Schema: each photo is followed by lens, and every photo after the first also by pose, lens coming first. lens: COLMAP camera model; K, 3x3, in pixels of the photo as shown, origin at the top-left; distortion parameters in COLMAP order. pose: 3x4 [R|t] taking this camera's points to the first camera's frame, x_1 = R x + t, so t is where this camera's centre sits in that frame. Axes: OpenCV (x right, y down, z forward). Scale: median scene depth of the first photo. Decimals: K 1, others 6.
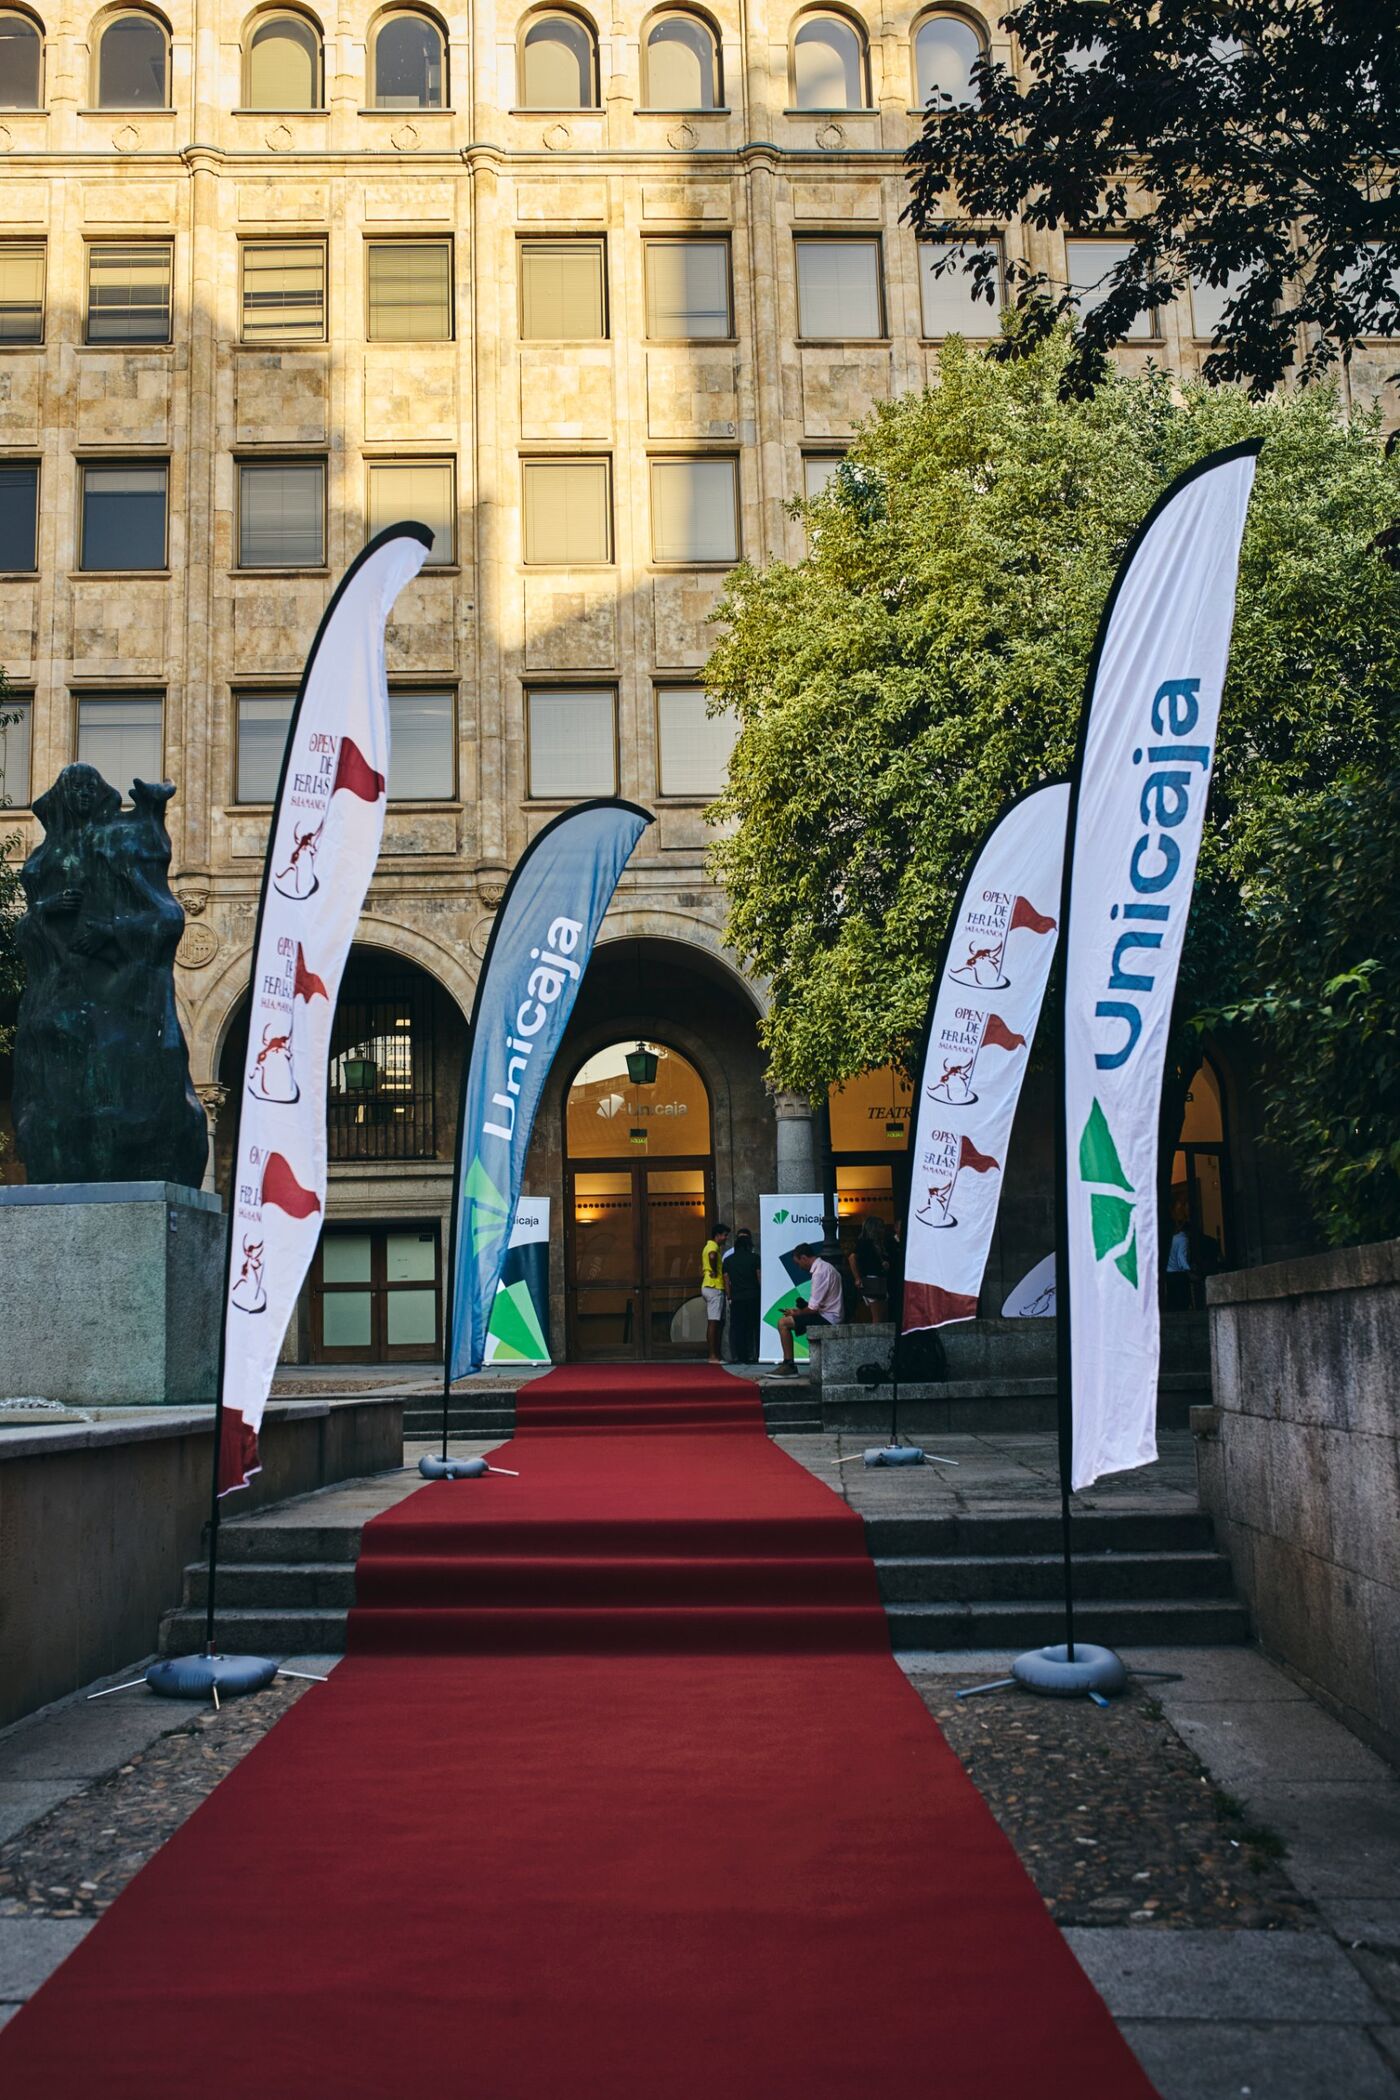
lens RADIAL K [[2052.7, 0, 700.0], [0, 2052.7, 1050.0], [0, 0, 1]] dist [-0.026569, 0.121825]
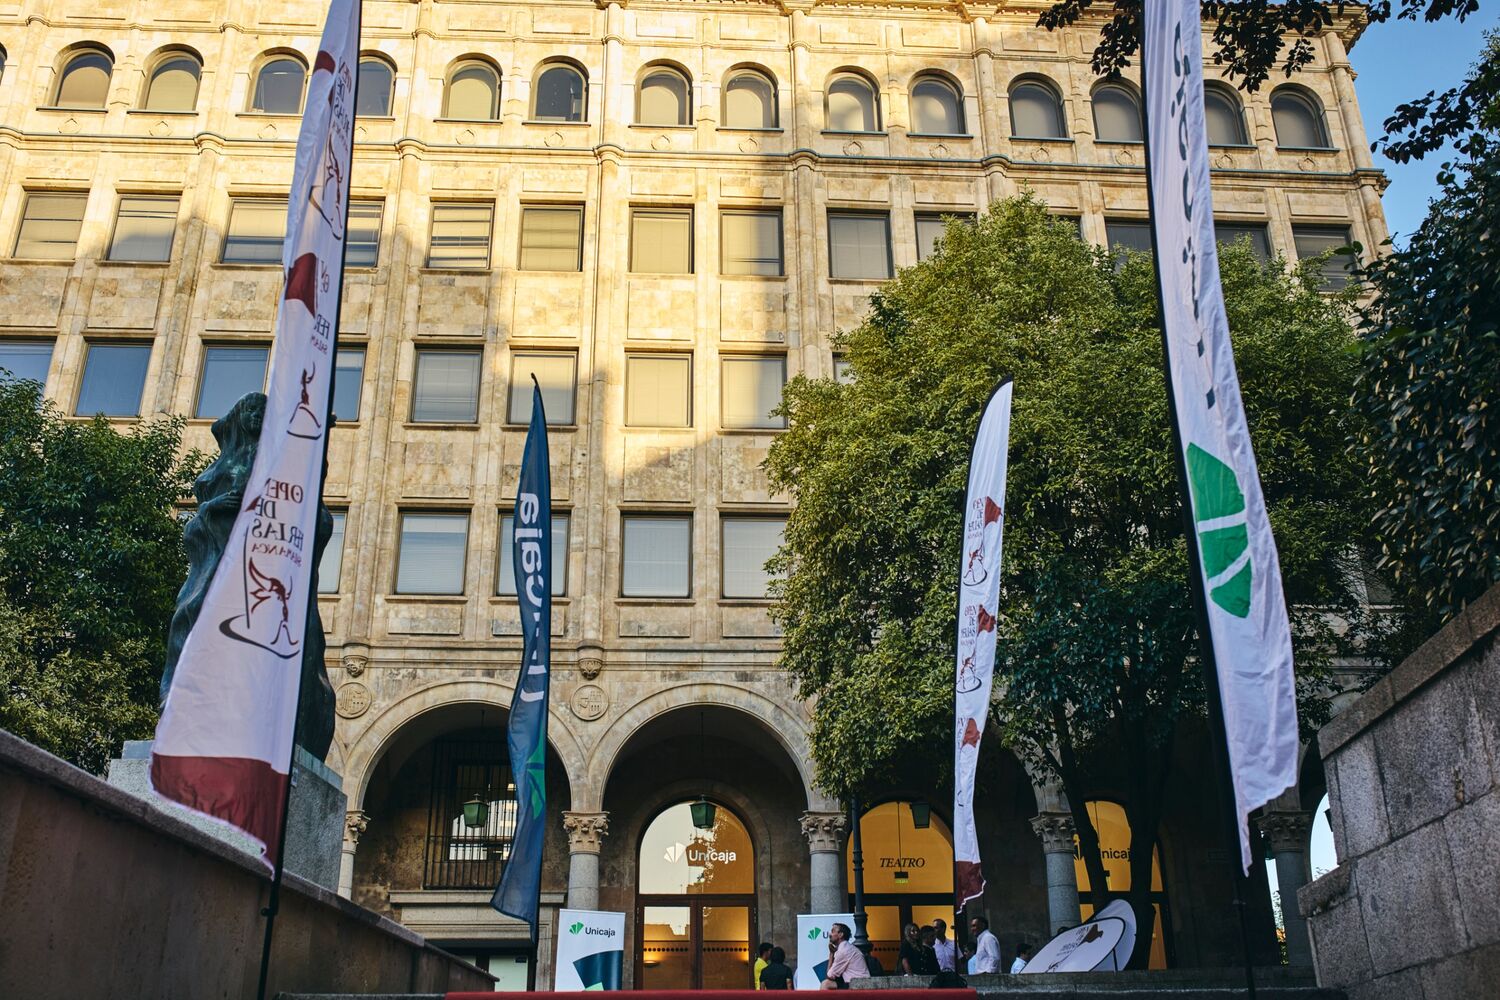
lens RADIAL K [[1466.2, 0, 750.0], [0, 1466.2, 500.0], [0, 0, 1]] dist [-0.026569, 0.121825]
pose [[0.999721, 0.022500, 0.007224, -0.010232], [-0.019768, 0.963760, -0.266036, 0.062681], [-0.012948, 0.265819, 0.963936, 0.089904]]
